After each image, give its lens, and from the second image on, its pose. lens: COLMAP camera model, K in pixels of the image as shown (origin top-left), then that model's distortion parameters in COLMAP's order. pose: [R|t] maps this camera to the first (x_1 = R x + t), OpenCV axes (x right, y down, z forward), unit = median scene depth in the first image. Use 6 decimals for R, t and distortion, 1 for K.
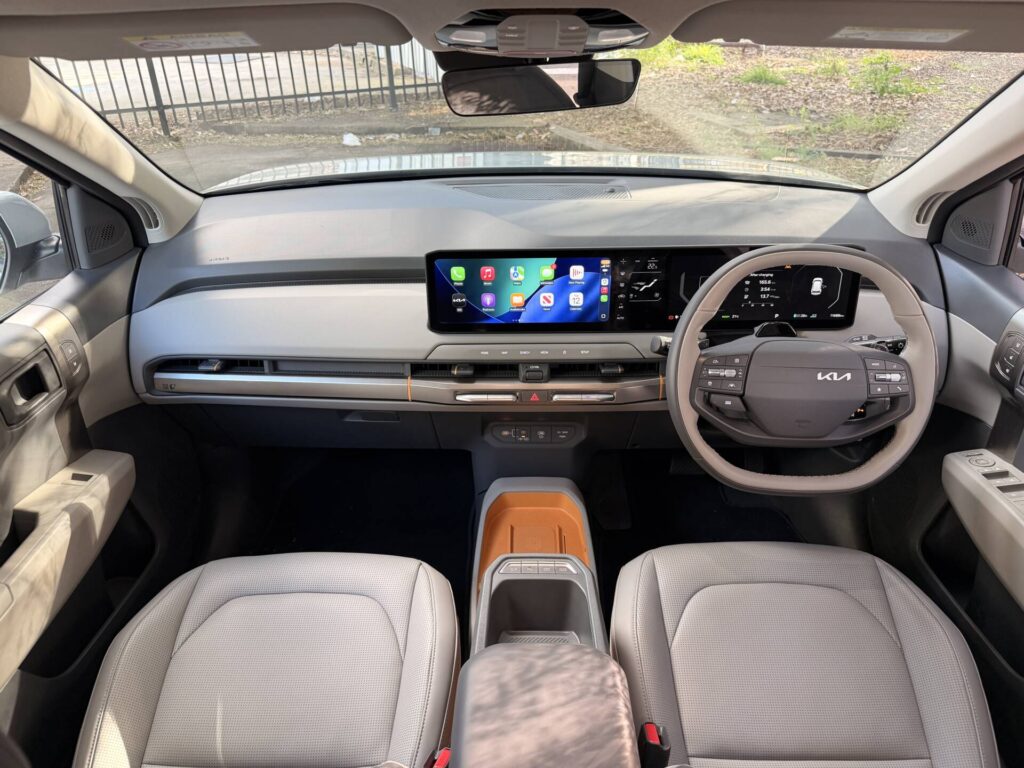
lens RADIAL K [[716.7, 0, 512.0], [0, 716.7, 384.0], [0, 0, 1]] dist [0.031214, -0.062076]
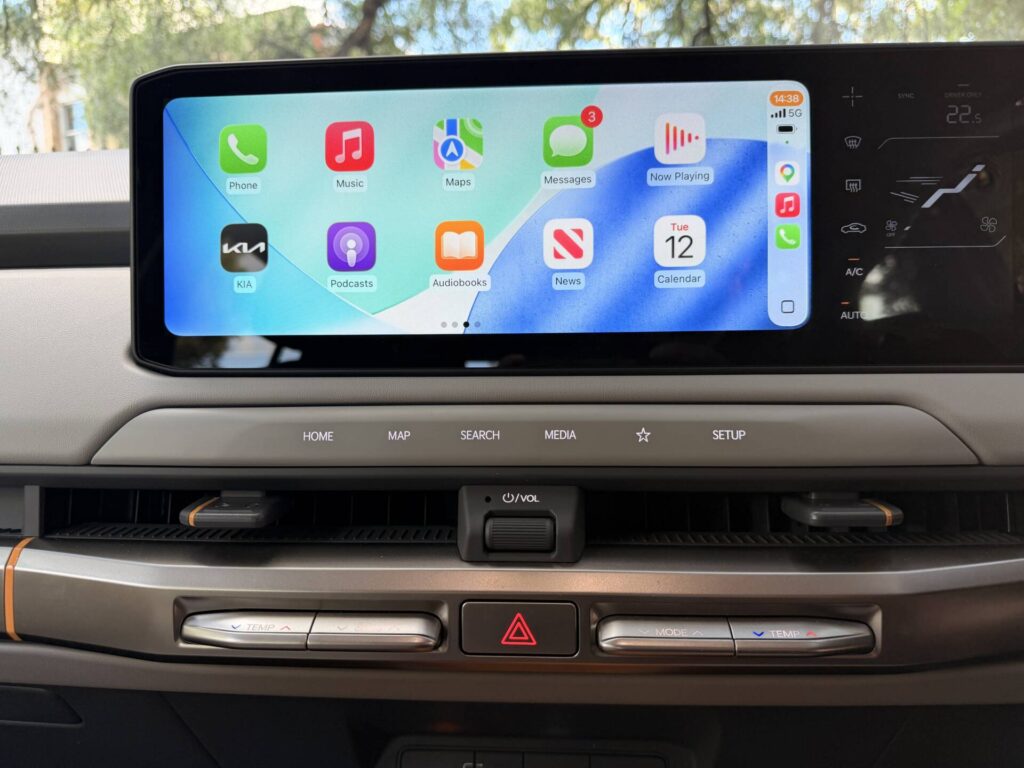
lens RADIAL K [[716.7, 0, 512.0], [0, 716.7, 384.0], [0, 0, 1]] dist [0.031214, -0.062076]
pose [[0.999582, 0.012454, -0.026075, 0.035071], [-0.021292, 0.927504, -0.373205, 0.031619], [0.019537, 0.373605, 0.927382, 0.774031]]
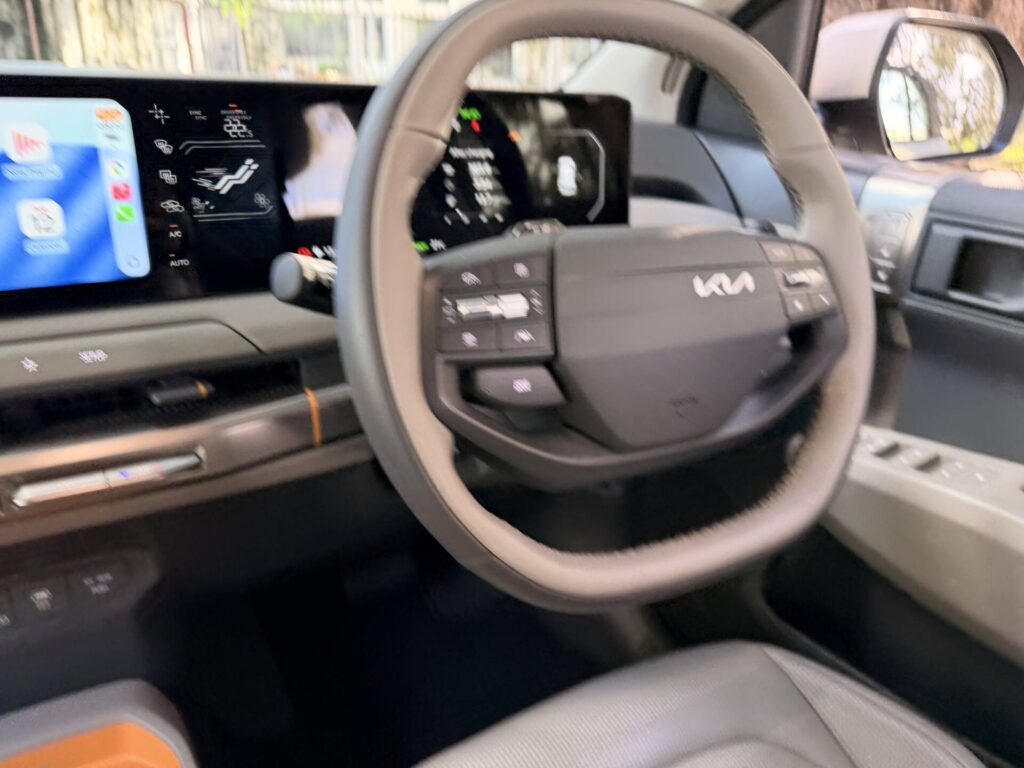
lens RADIAL K [[716.7, 0, 512.0], [0, 716.7, 384.0], [0, 0, 1]] dist [0.031214, -0.062076]
pose [[0.842131, -0.147615, 0.518677, 0.089549], [0.211722, 0.975082, -0.066248, 0.040419], [-0.495974, 0.165605, 0.852400, 0.581222]]
